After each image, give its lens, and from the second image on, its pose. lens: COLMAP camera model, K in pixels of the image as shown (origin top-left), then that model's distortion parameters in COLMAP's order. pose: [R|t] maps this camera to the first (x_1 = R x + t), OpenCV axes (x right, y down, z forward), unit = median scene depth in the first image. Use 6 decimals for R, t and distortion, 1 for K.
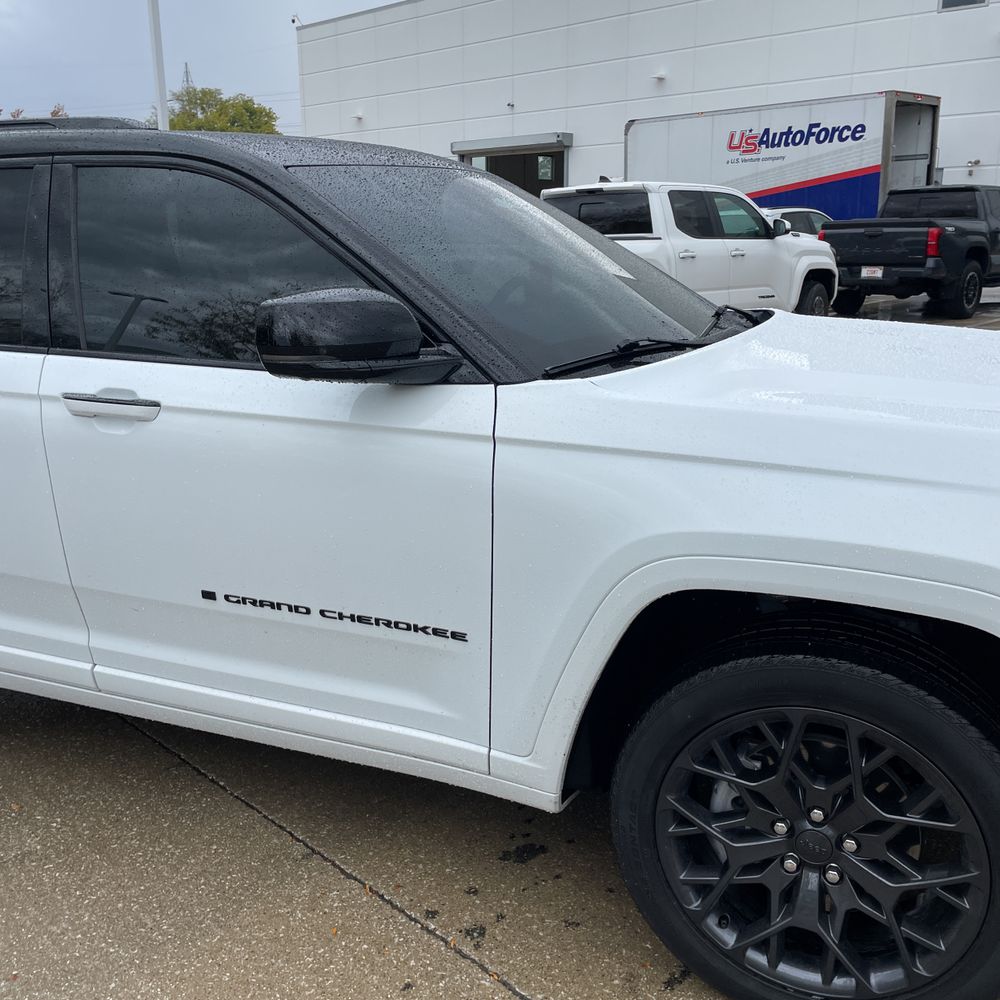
lens RADIAL K [[1014.6, 0, 497.9], [0, 1014.6, 495.3], [0, 0, 1]] dist [0.047408, 0.000000]
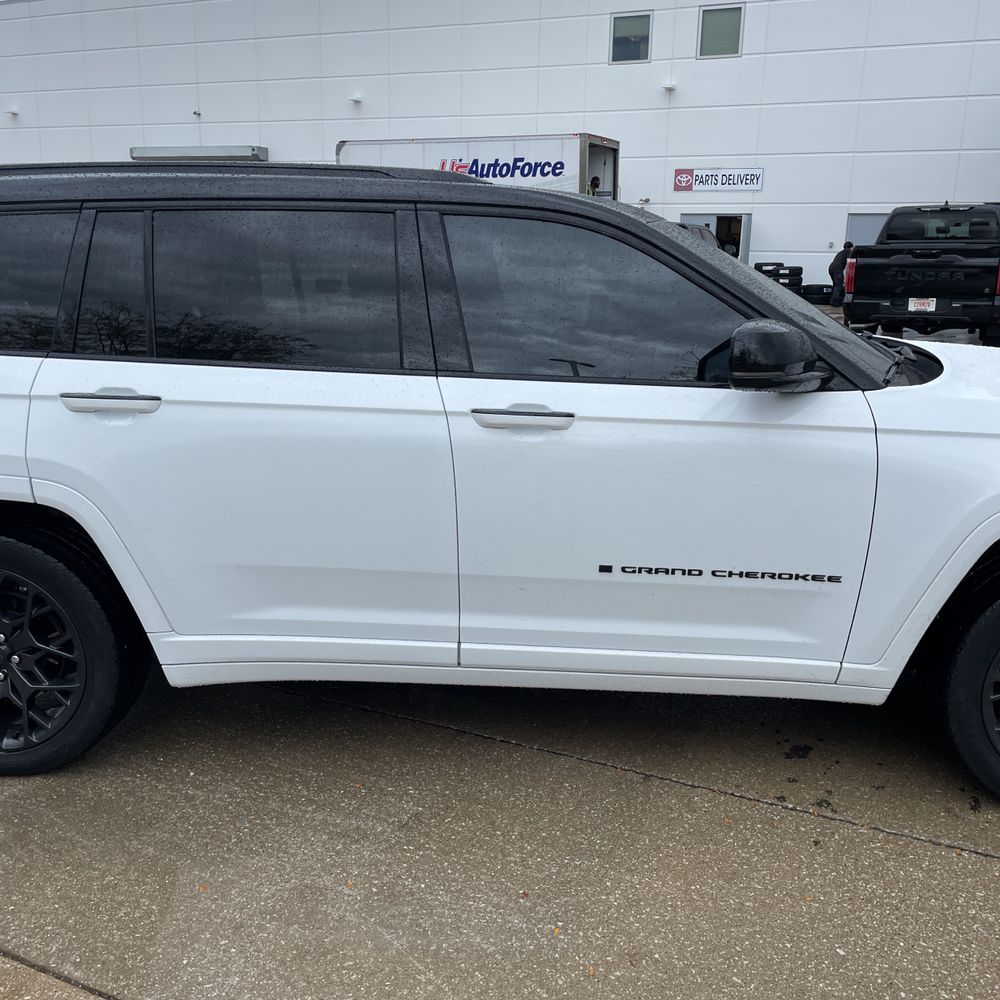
lens RADIAL K [[1014.6, 0, 512.5], [0, 1014.6, 508.2], [0, 0, 1]] dist [0.047408, 0.000000]
pose [[0.939679, -0.057201, 0.337242, -0.739586], [0.058319, 0.998275, 0.006823, 0.009213], [-0.337051, 0.013257, 0.941393, -0.107730]]
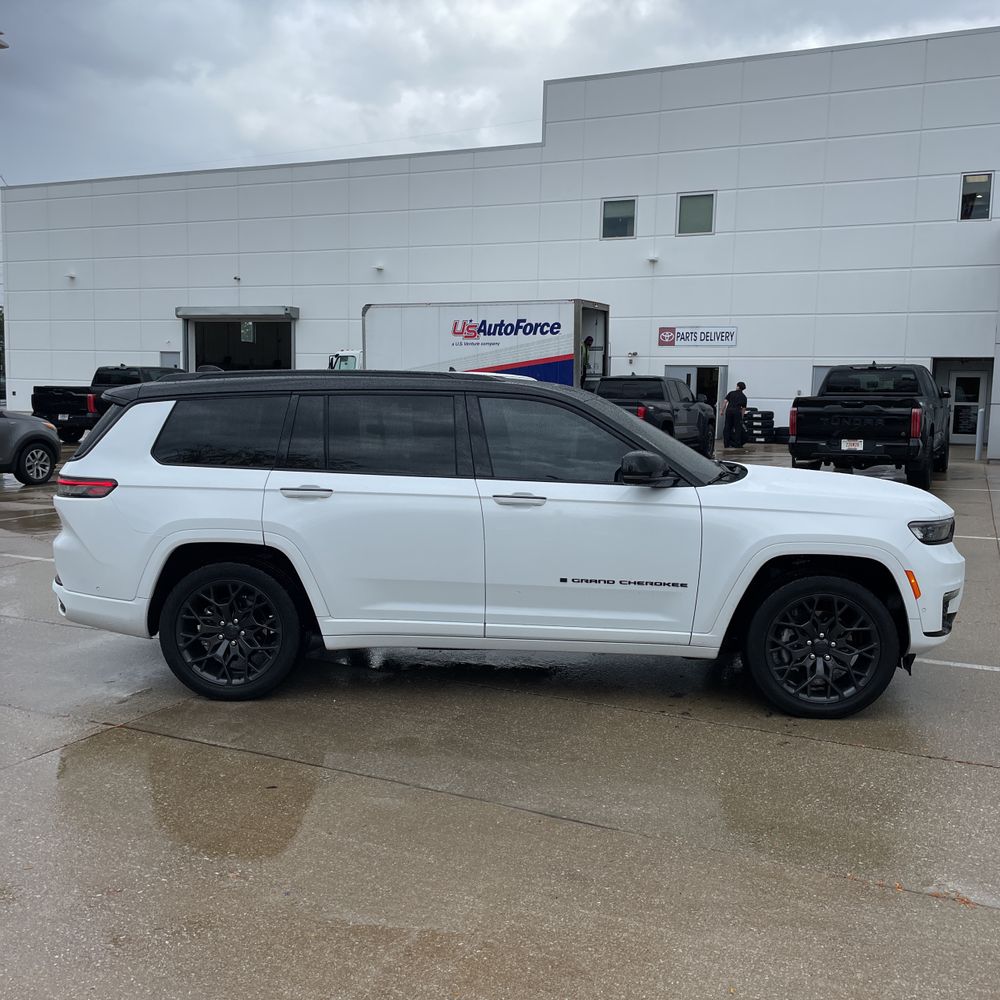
lens RADIAL K [[1014.6, 0, 510.1], [0, 1014.6, 492.7], [0, 0, 1]] dist [0.047408, 0.000000]
pose [[0.941683, -0.004856, 0.336467, -1.086706], [0.055940, 0.988242, -0.142299, 0.206261], [-0.331820, 0.152823, 0.930882, -1.052843]]
